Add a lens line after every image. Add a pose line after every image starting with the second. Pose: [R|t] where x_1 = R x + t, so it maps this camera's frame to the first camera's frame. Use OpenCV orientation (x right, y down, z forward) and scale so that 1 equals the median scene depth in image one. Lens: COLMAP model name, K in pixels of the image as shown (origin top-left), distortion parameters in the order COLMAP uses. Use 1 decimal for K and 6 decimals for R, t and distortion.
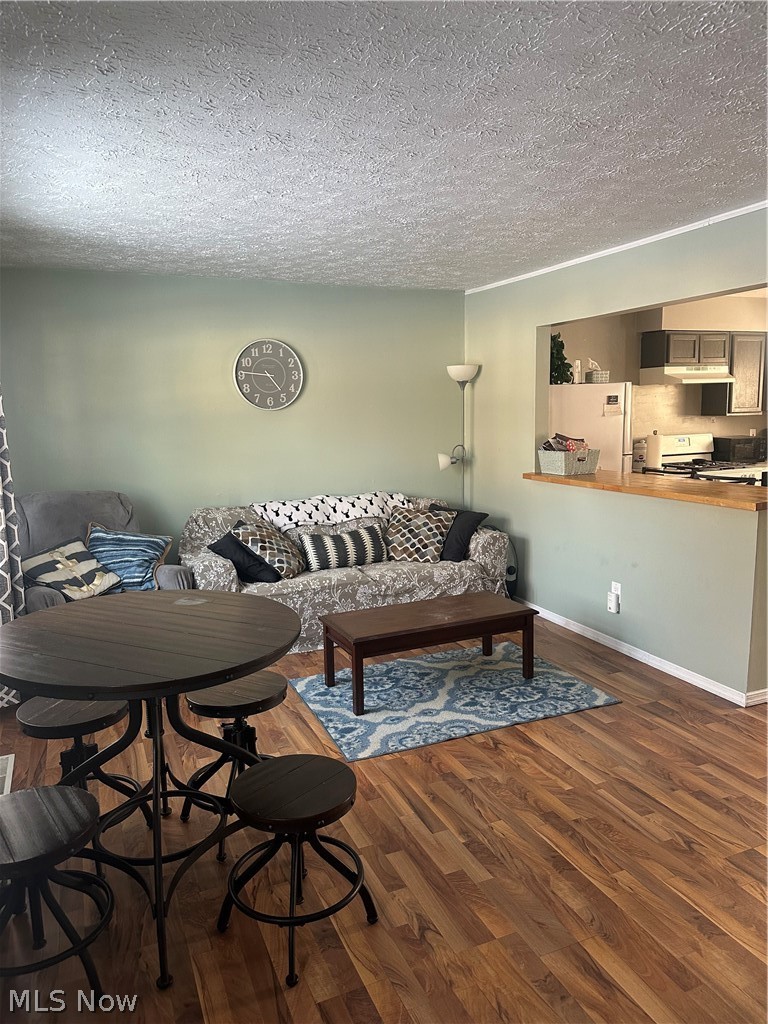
lens RADIAL K [[713.3, 0, 382.6], [0, 713.3, 494.8], [0, 0, 1]] dist [0.073000, -0.082902]
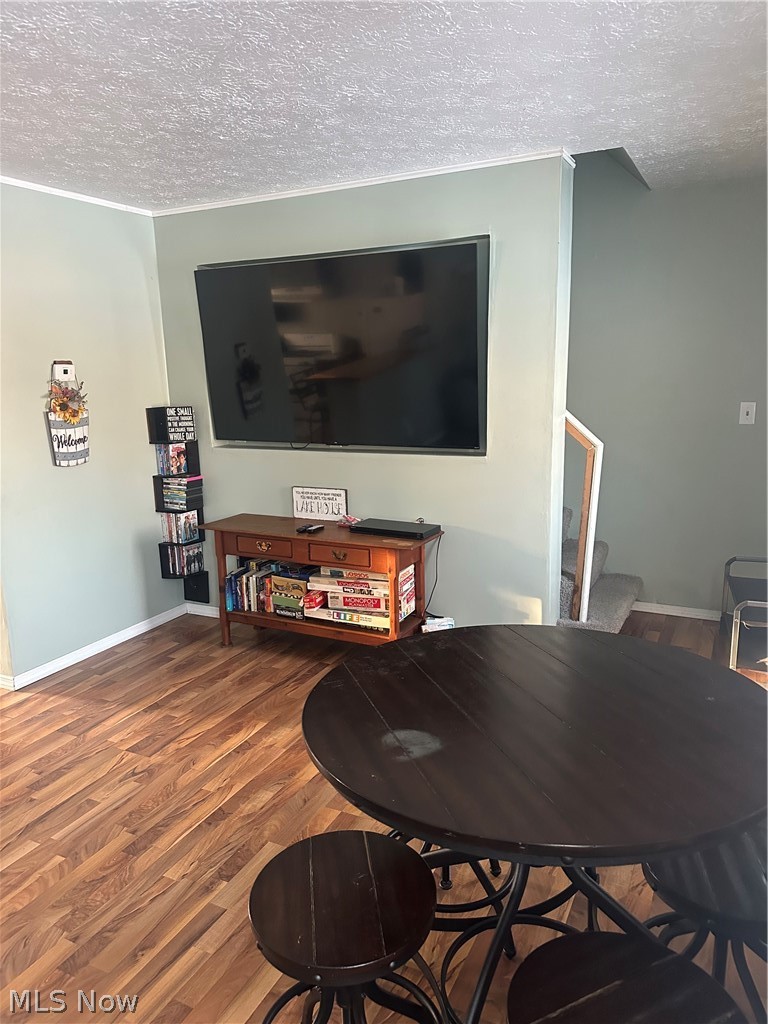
lens RADIAL K [[713.3, 0, 382.6], [0, 713.3, 494.8], [0, 0, 1]] dist [0.073000, -0.082902]
pose [[-0.628783, -0.093711, 0.771913, -0.582314], [0.146905, 0.960517, 0.236273, -0.120638], [-0.763577, 0.261963, -0.590191, 1.178075]]
